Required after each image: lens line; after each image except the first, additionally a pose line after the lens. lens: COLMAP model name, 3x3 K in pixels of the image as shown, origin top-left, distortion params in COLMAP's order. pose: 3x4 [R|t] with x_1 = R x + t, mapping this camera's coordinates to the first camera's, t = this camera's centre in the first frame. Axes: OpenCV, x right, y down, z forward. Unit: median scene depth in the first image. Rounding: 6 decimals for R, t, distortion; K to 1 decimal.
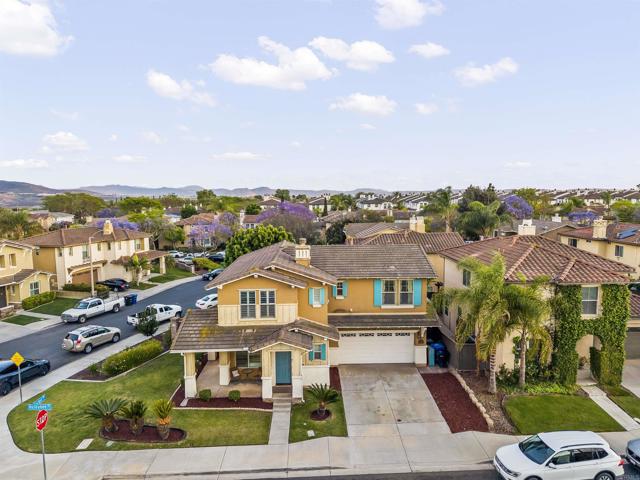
lens RADIAL K [[431.1, 0, 323.3], [0, 431.1, 241.4], [0, 0, 1]] dist [-0.010361, -0.005449]
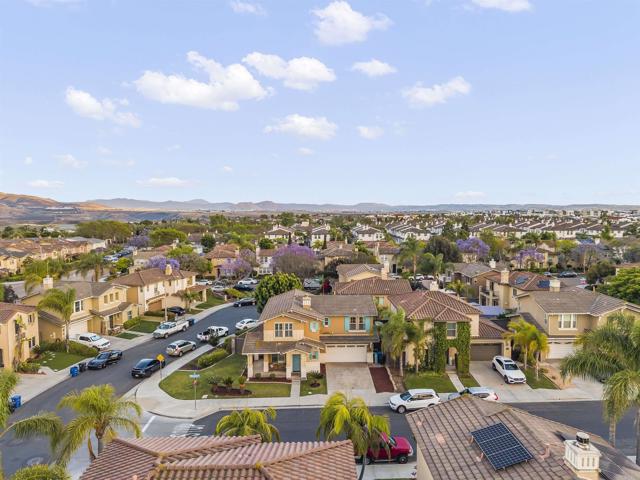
lens RADIAL K [[431.1, 0, 323.3], [0, 431.1, 241.4], [0, 0, 1]] dist [-0.010361, -0.005449]
pose [[0.999965, 0.004818, -0.006912, 0.036081], [-0.005019, 0.999555, -0.029414, -0.182824], [0.006767, 0.029448, 0.999543, -0.880894]]
